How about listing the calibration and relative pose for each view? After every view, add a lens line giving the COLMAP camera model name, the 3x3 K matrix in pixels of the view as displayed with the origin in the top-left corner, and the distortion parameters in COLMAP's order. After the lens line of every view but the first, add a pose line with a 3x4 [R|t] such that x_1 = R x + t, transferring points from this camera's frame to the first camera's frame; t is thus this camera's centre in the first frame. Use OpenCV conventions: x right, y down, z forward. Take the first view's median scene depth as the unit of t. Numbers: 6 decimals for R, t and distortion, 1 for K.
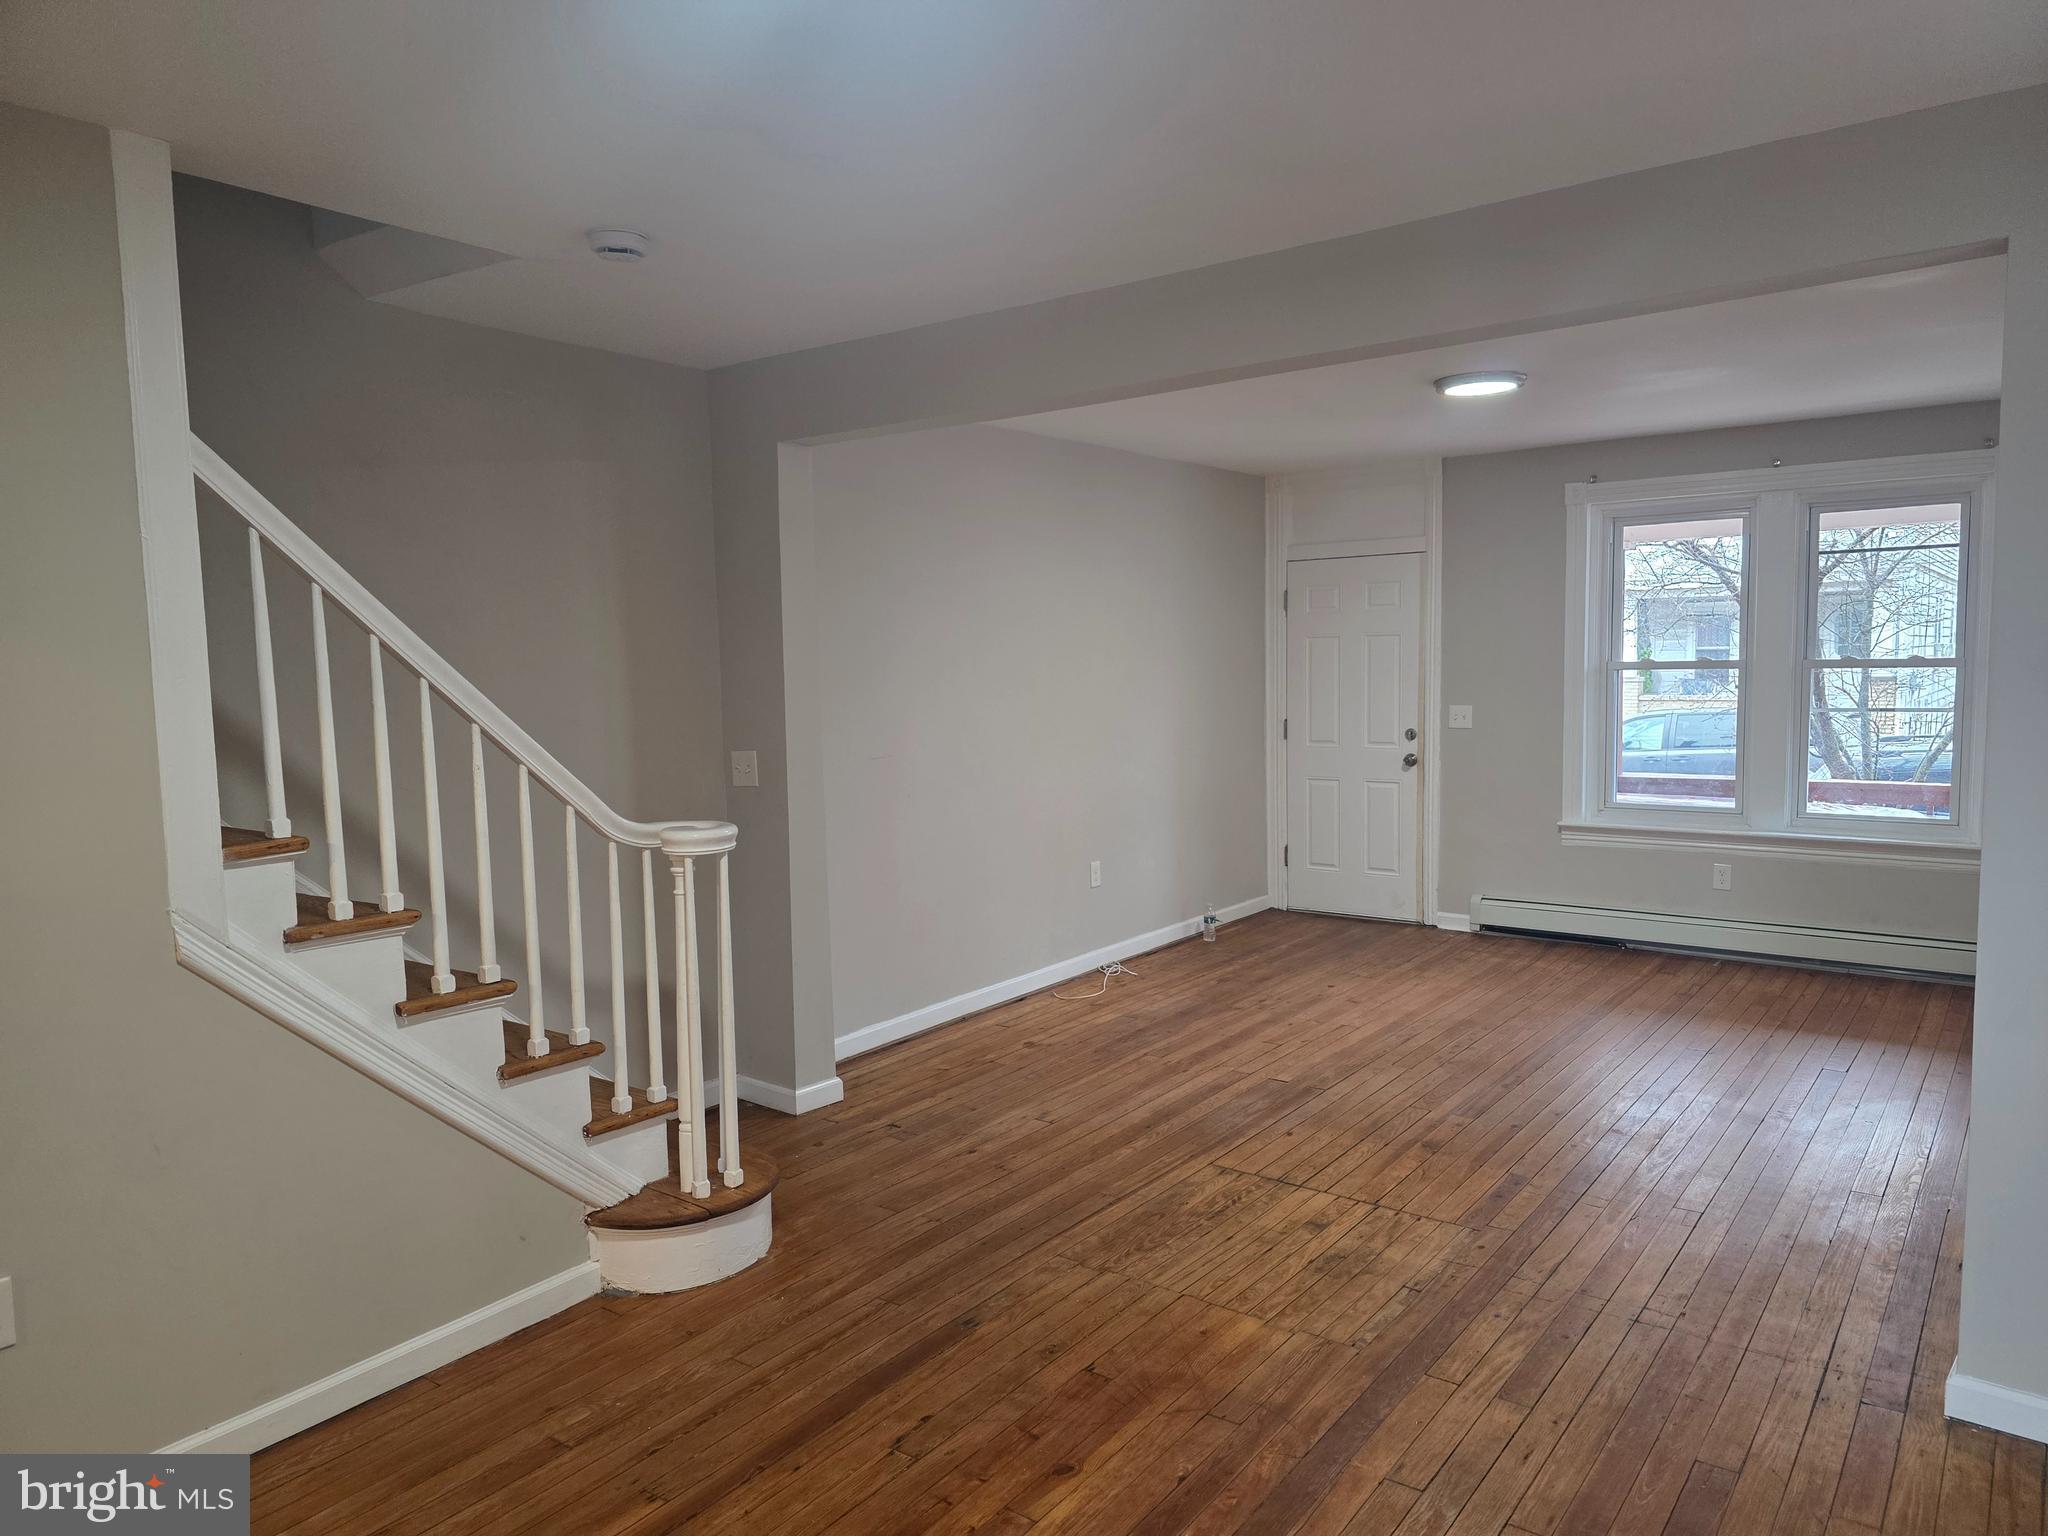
lens RADIAL K [[1384.6, 0, 1029.3], [0, 1384.6, 768.8], [0, 0, 1]] dist [0.035357, -0.025514]
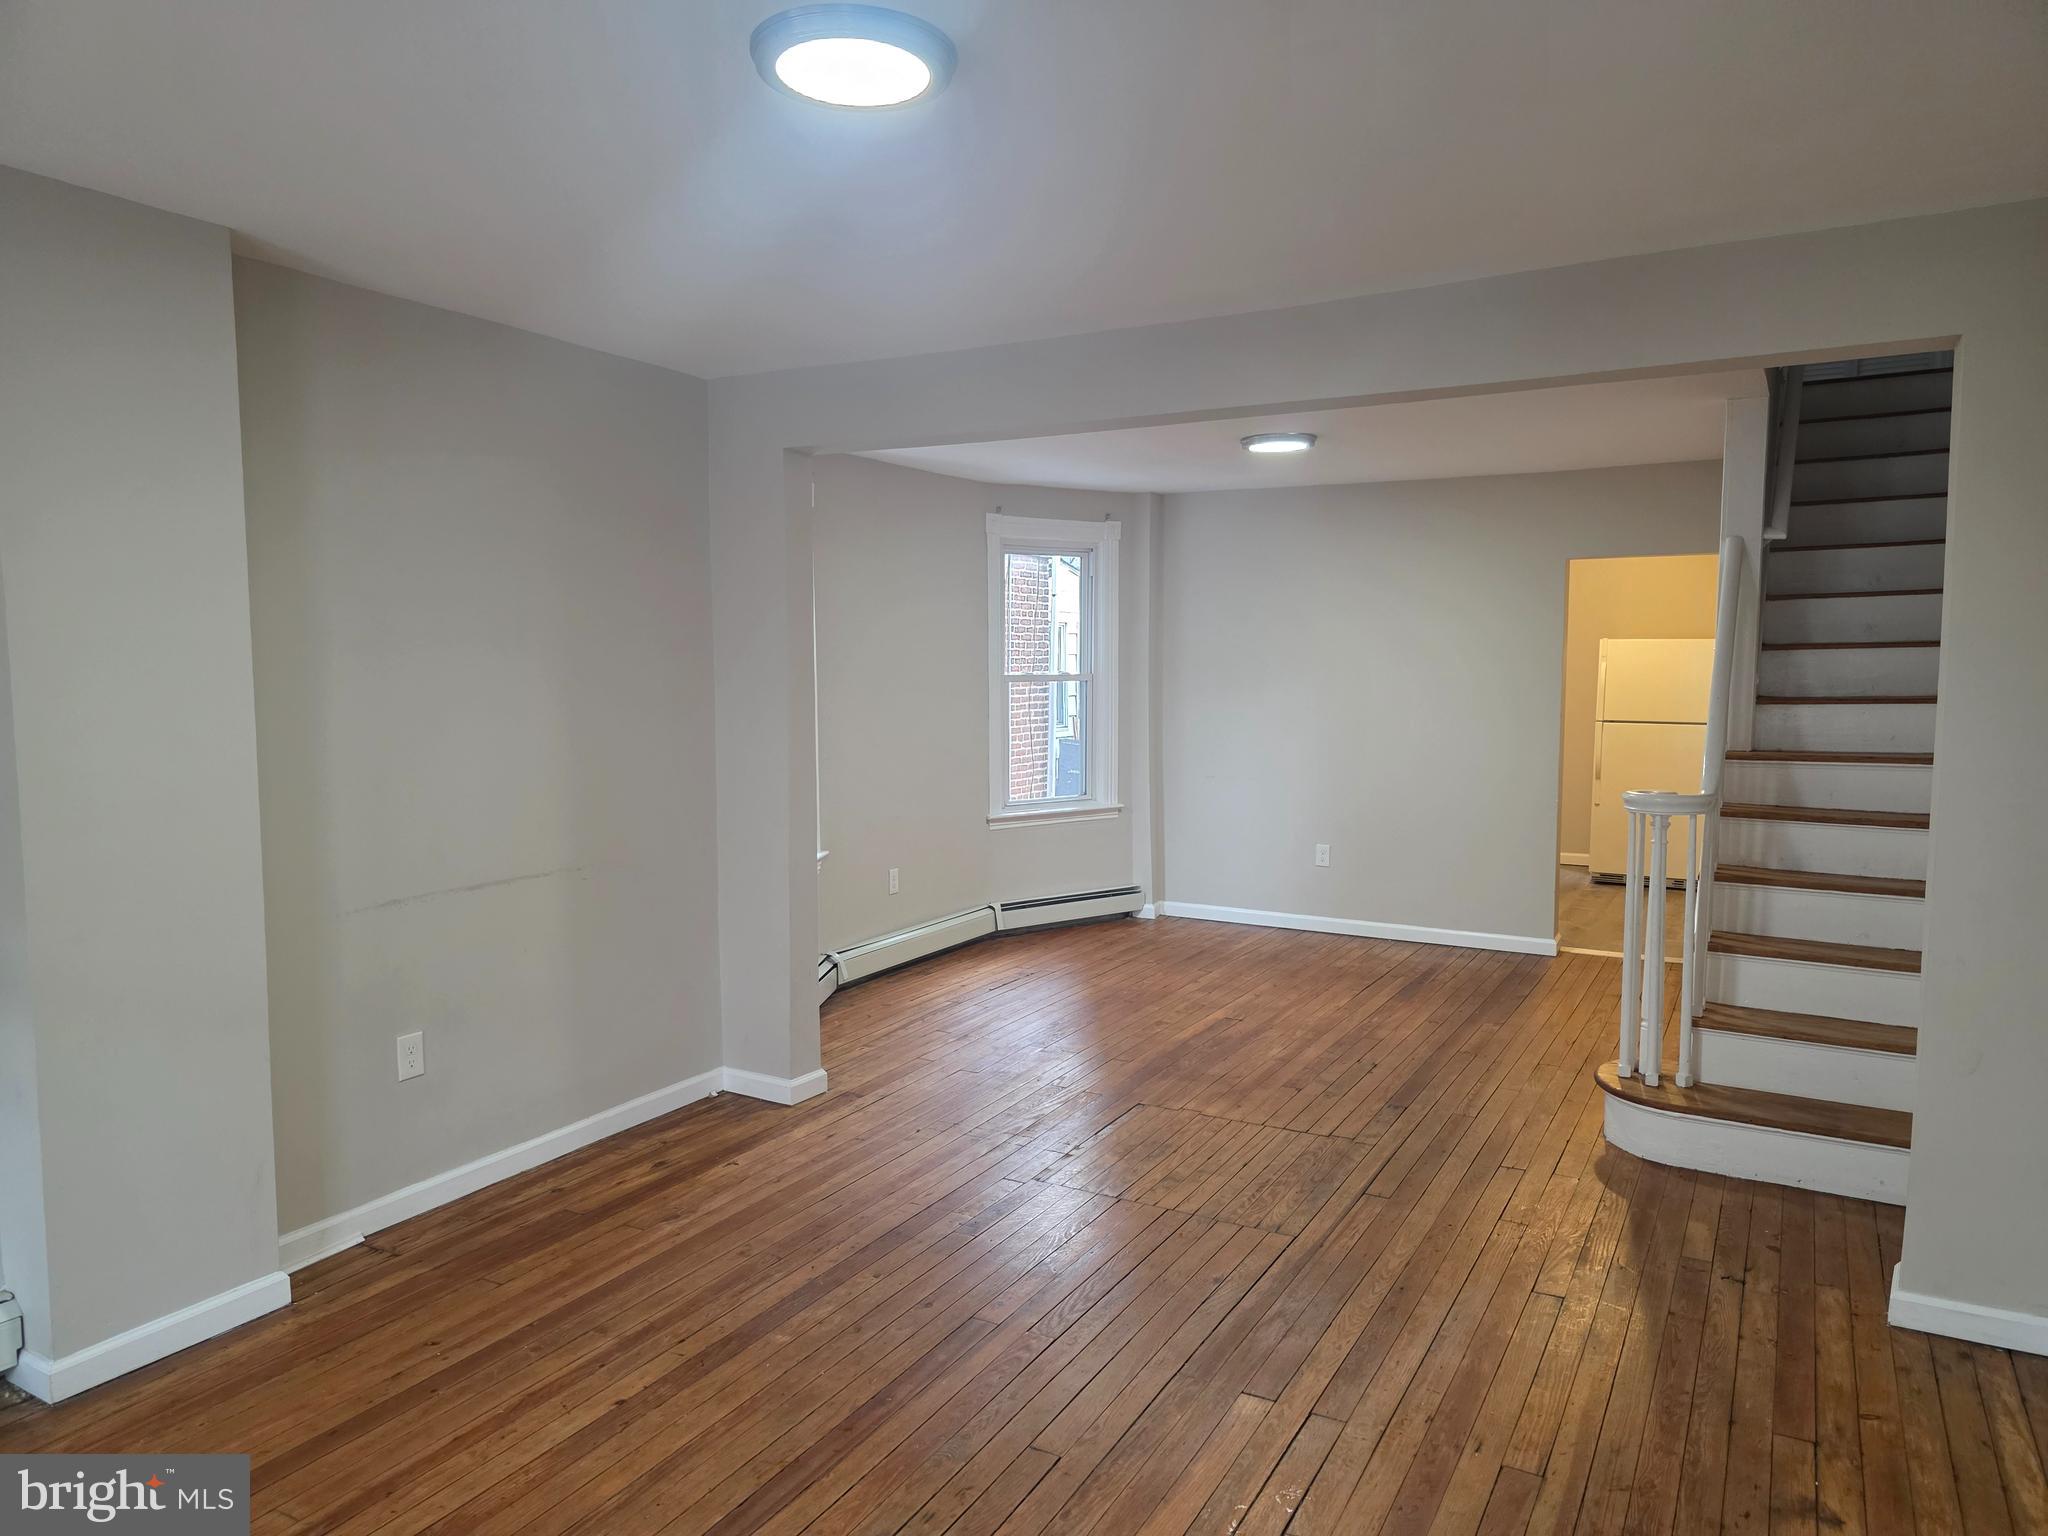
lens RADIAL K [[1384.6, 0, 1024.9], [0, 1384.6, 775.8], [0, 0, 1]] dist [0.035357, -0.025514]
pose [[-0.990829, 0.036220, -0.130176, 0.480497], [0.014408, 0.986232, 0.164739, -0.186252], [0.134351, 0.161353, -0.977709, 2.119568]]
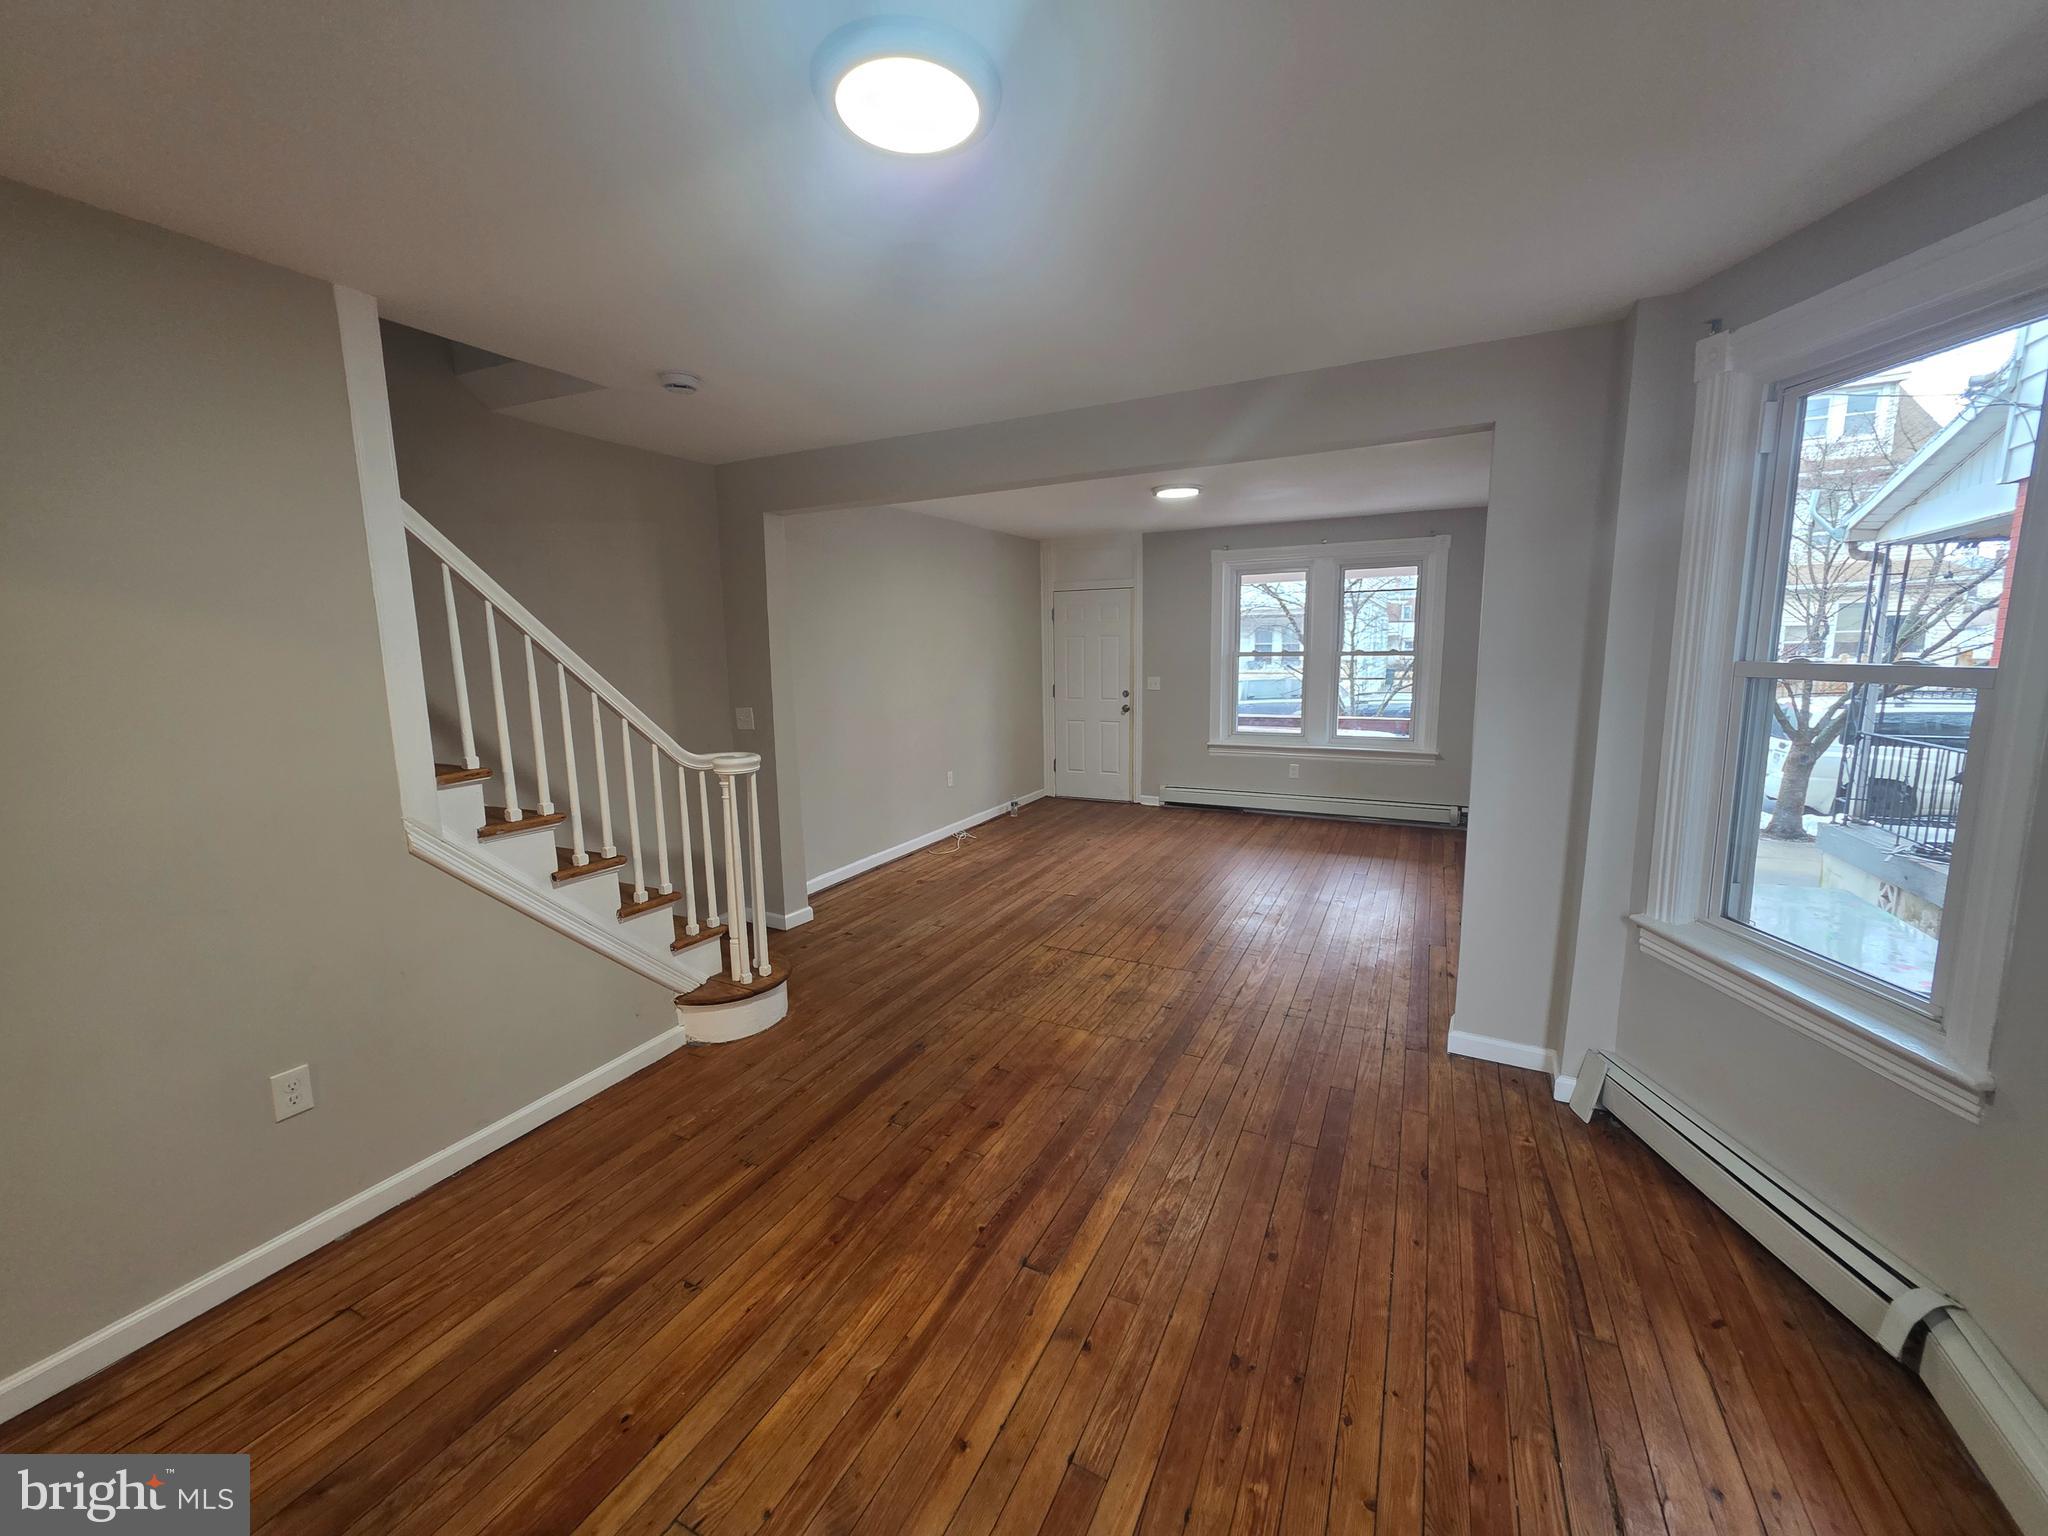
lens RADIAL K [[824.0, 0, 1009.4], [0, 824.0, 758.9], [0, 0, 1]] dist [0.000818, 0.000744]
pose [[0.986201, -0.020449, 0.164284, -0.084211], [0.011651, 0.998454, 0.054341, -0.002964], [-0.165142, -0.051677, 0.984915, 0.012731]]
